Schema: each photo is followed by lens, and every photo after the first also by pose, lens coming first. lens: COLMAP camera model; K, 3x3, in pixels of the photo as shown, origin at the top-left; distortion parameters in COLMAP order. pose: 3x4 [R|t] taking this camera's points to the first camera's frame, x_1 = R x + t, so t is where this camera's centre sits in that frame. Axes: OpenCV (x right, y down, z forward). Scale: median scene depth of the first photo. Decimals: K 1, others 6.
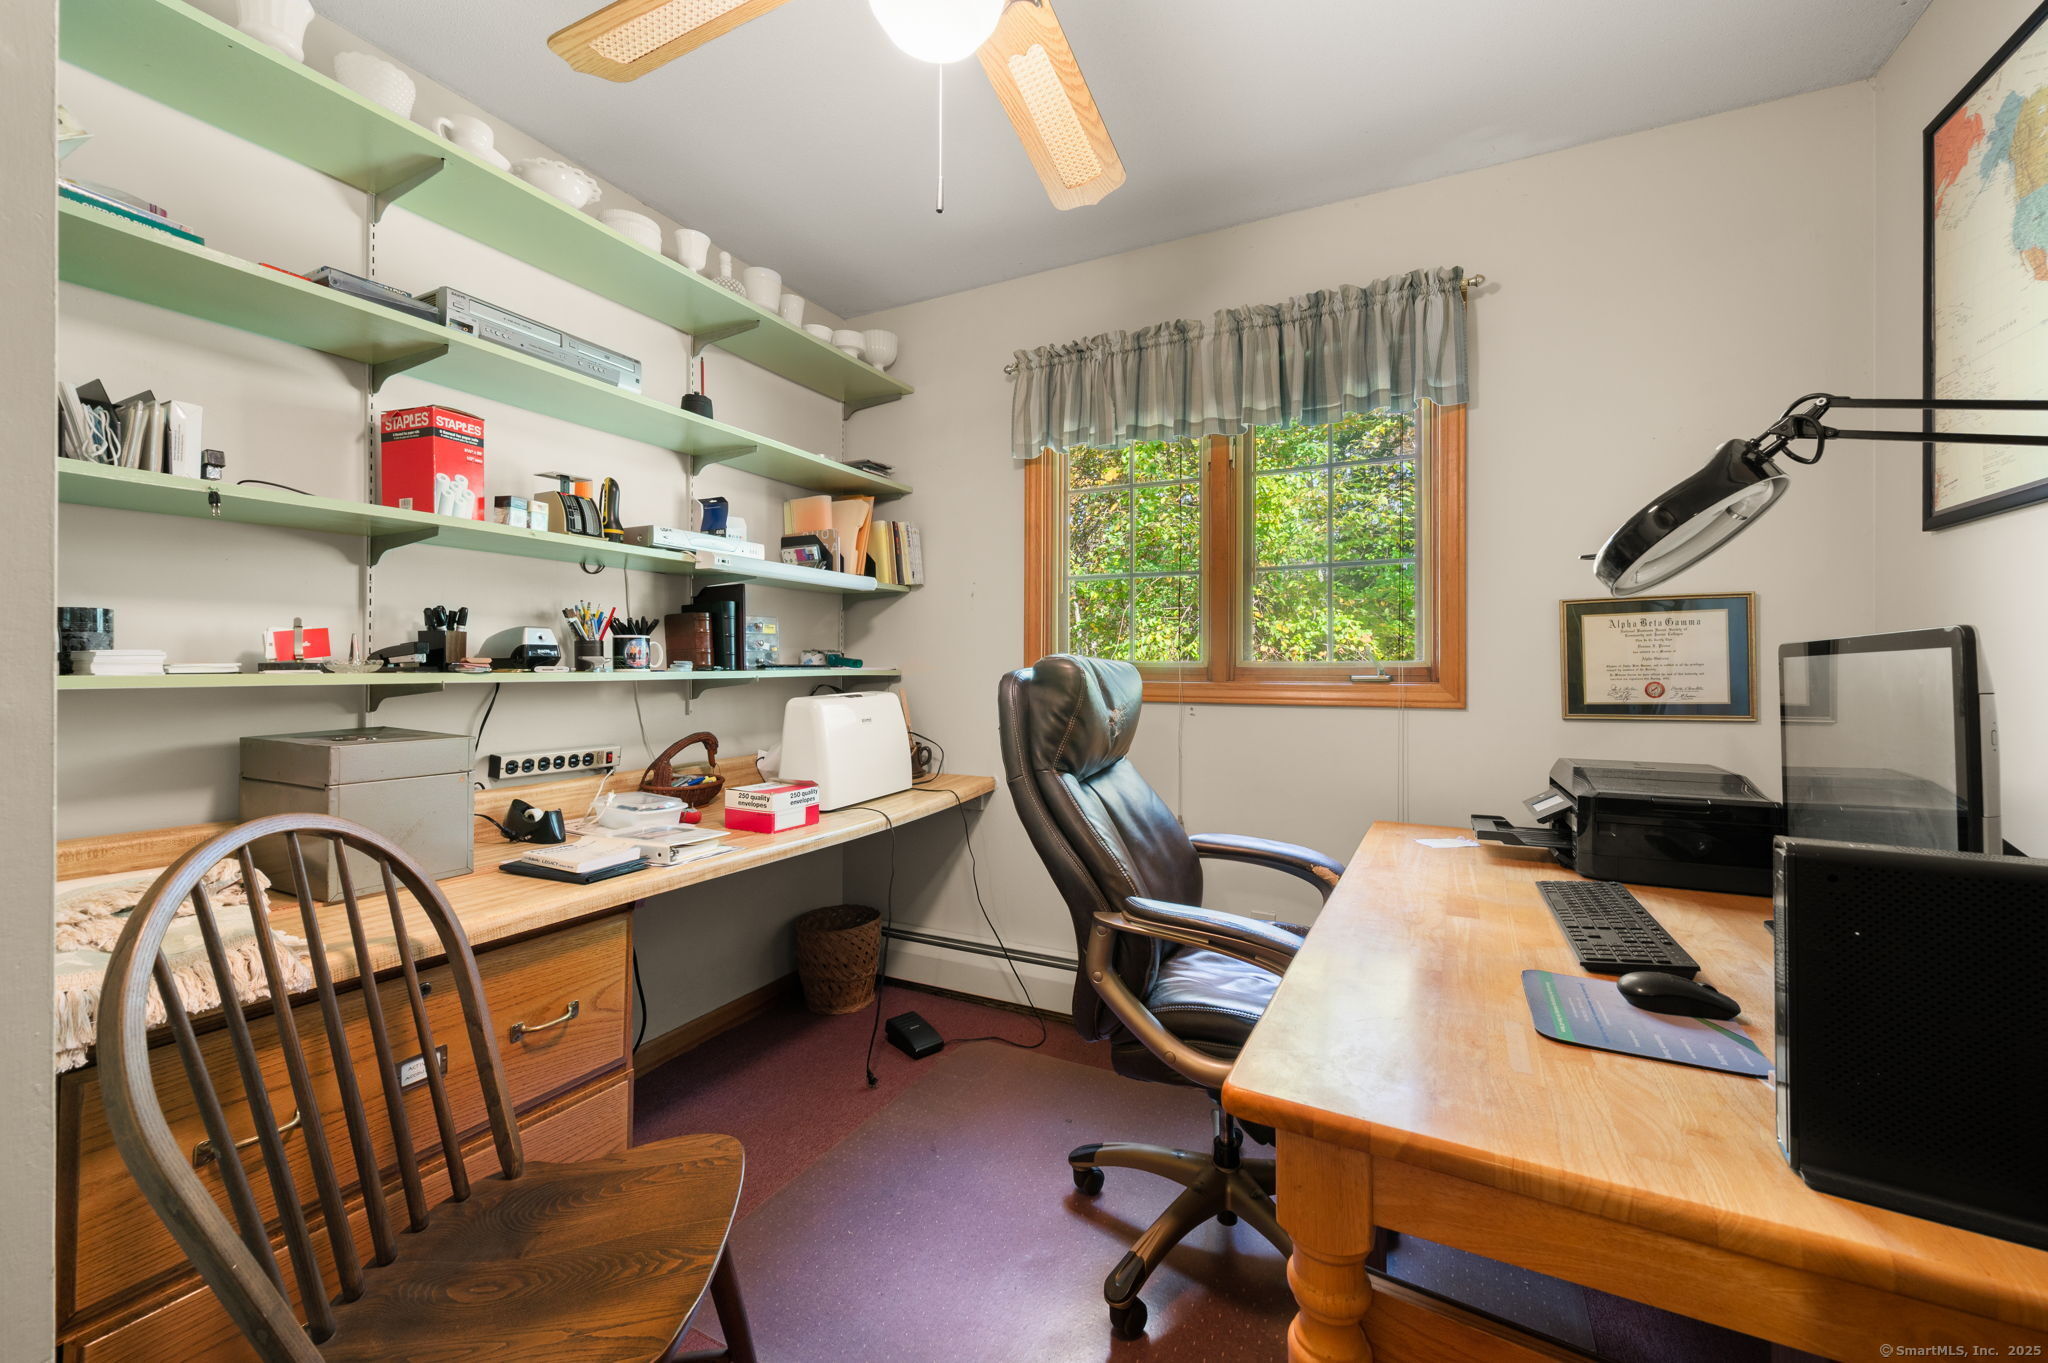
lens RADIAL K [[809.9, 0, 1025.5], [0, 809.9, 668.8], [0, 0, 1]] dist [-0.000163, -0.000021]
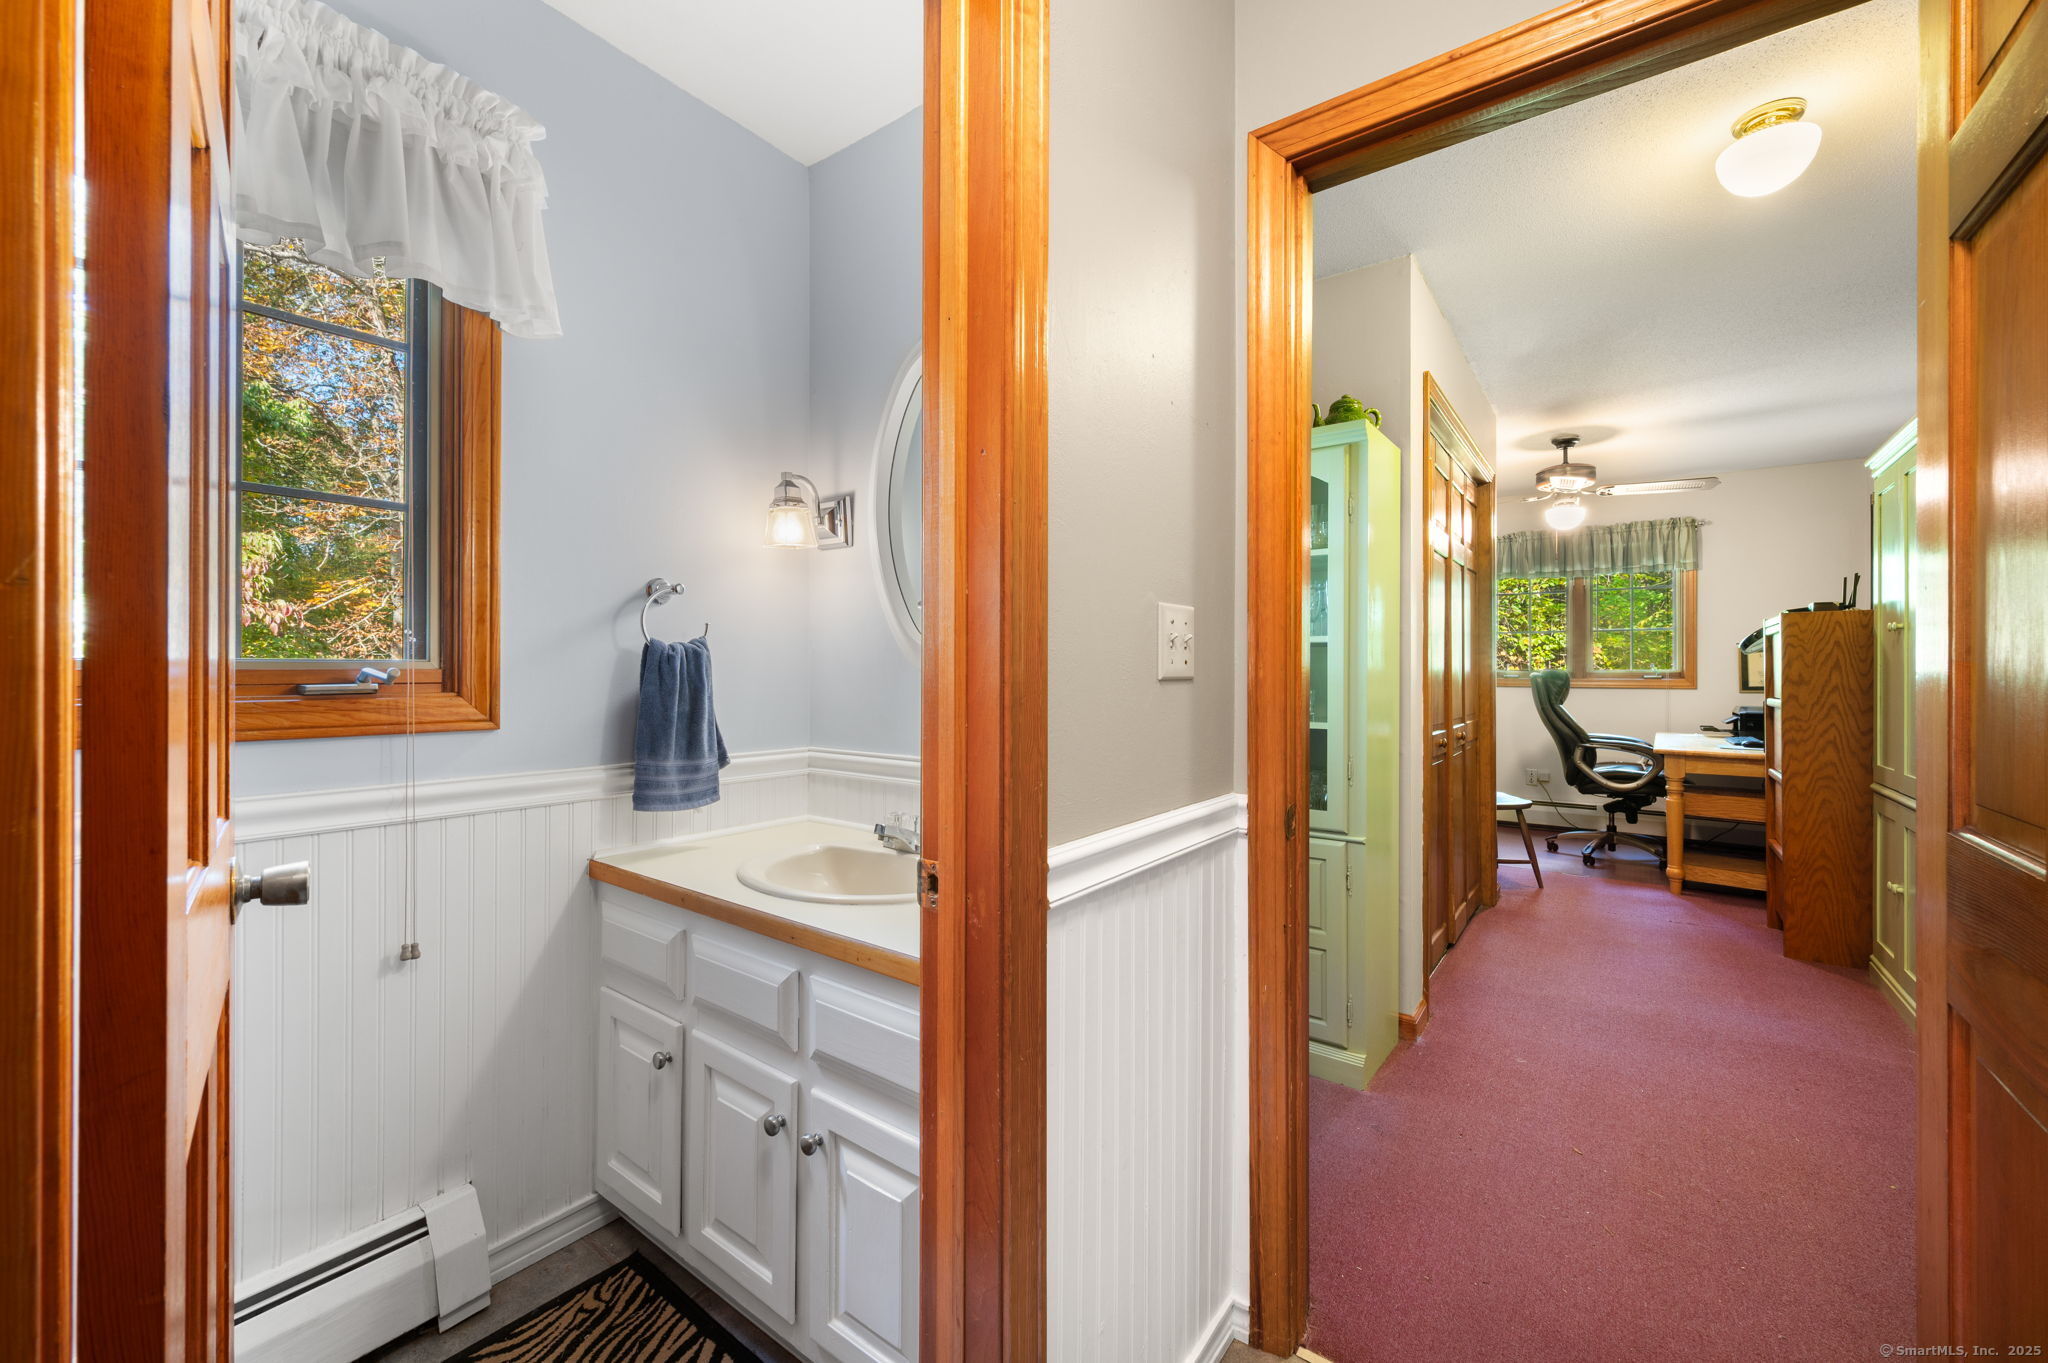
lens RADIAL K [[809.9, 0, 1025.9], [0, 809.9, 676.9], [0, 0, 1]] dist [-0.000163, -0.000021]
pose [[0.983445, 0.000929, -0.181202, -1.039359], [-0.000396, 0.999995, 0.002981, 0.005574], [0.181204, -0.002860, 0.983441, -1.834239]]
